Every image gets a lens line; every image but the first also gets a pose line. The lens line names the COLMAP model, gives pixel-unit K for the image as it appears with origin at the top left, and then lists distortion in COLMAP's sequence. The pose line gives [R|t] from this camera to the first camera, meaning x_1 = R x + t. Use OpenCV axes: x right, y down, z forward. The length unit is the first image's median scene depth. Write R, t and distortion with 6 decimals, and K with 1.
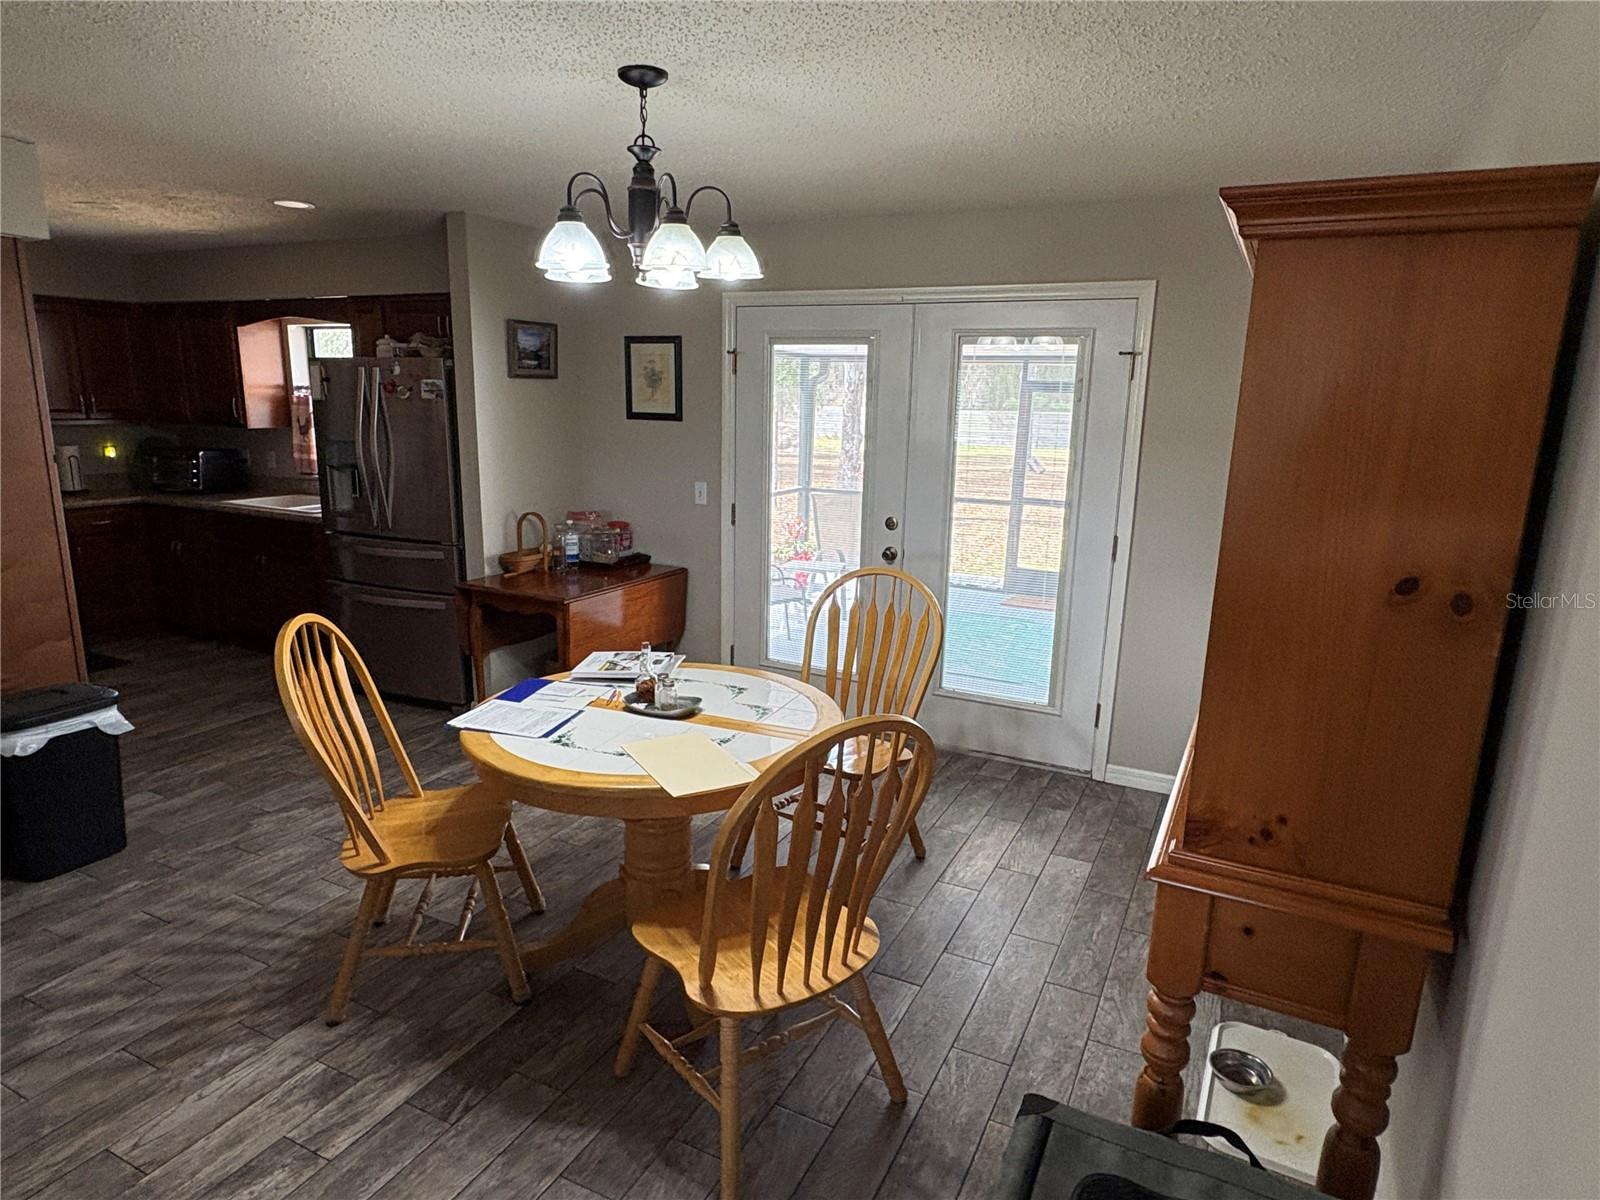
lens RADIAL K [[943.3, 0, 789.7], [0, 943.3, 599.3], [0, 0, 1]] dist [-0.023704, -0.000043]
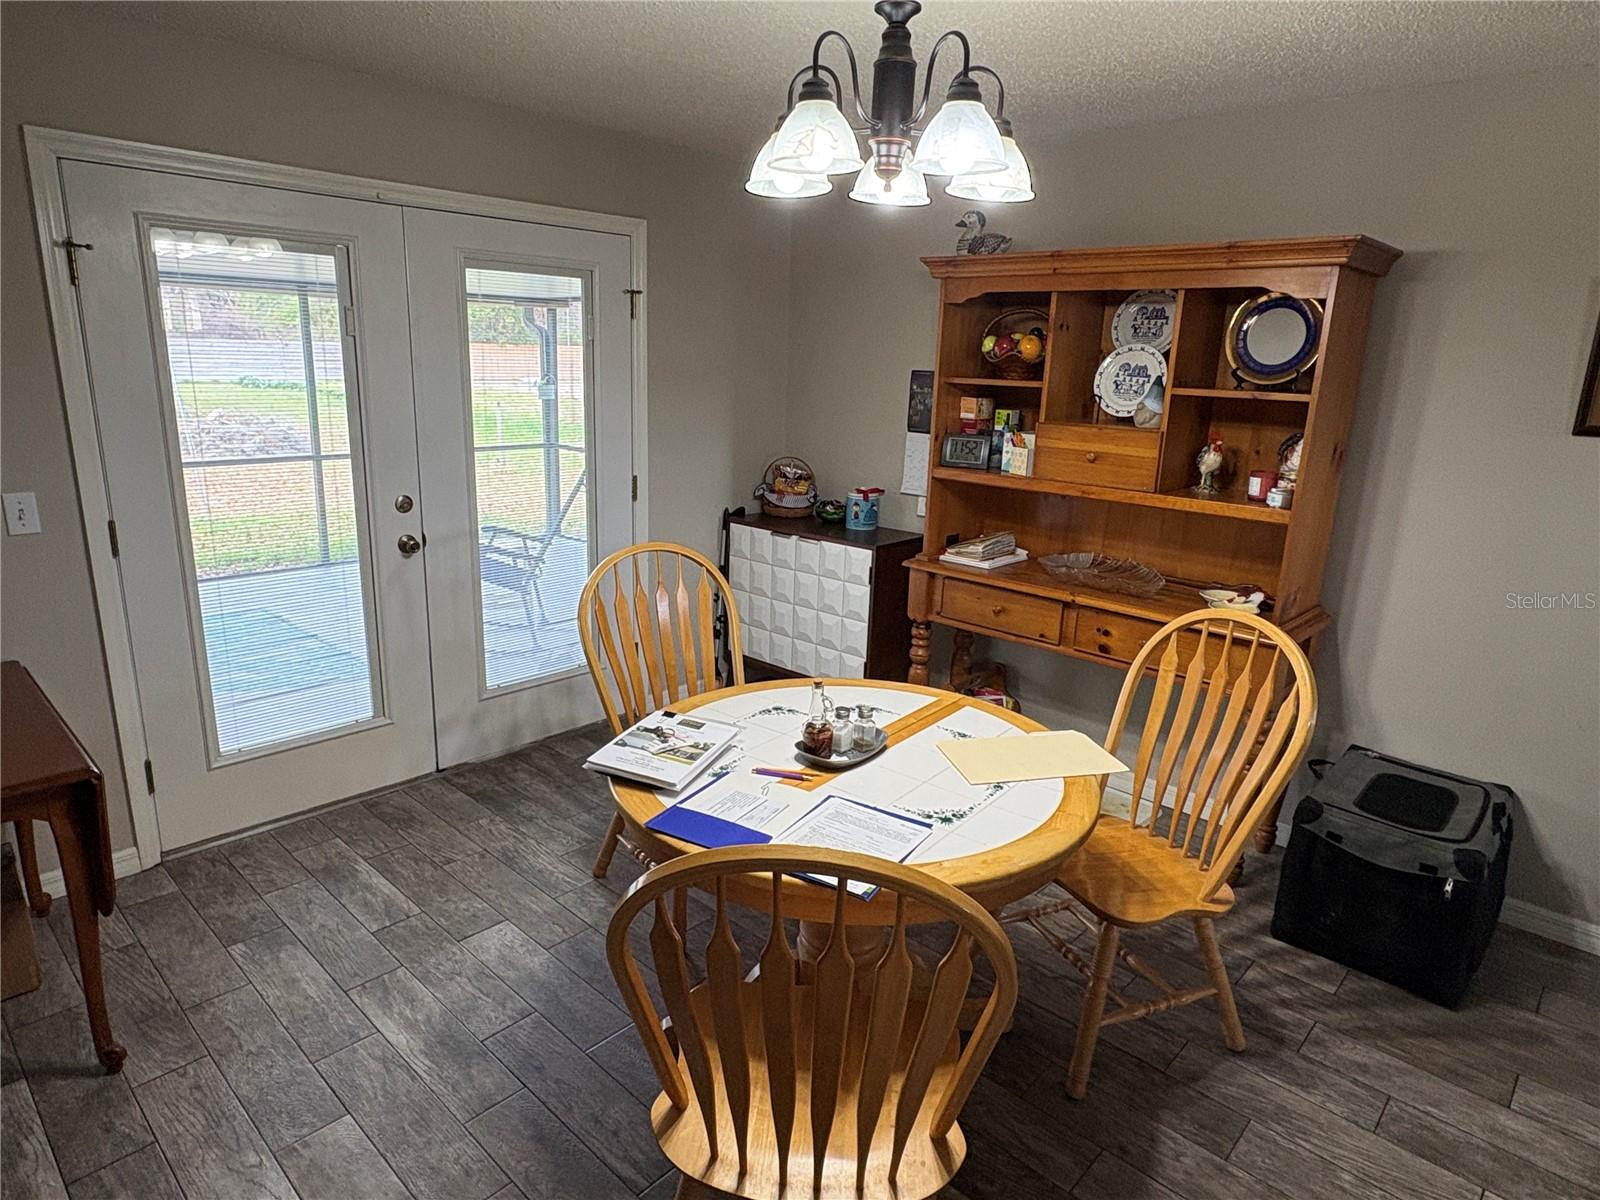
lens RADIAL K [[943.3, 0, 797.5], [0, 943.3, 601.1], [0, 0, 1]] dist [-0.023704, -0.000043]
pose [[0.278762, -0.256407, 0.925498, -0.601584], [0.177386, 0.960865, 0.212776, -0.127597], [-0.943836, 0.104856, 0.313335, 0.556661]]
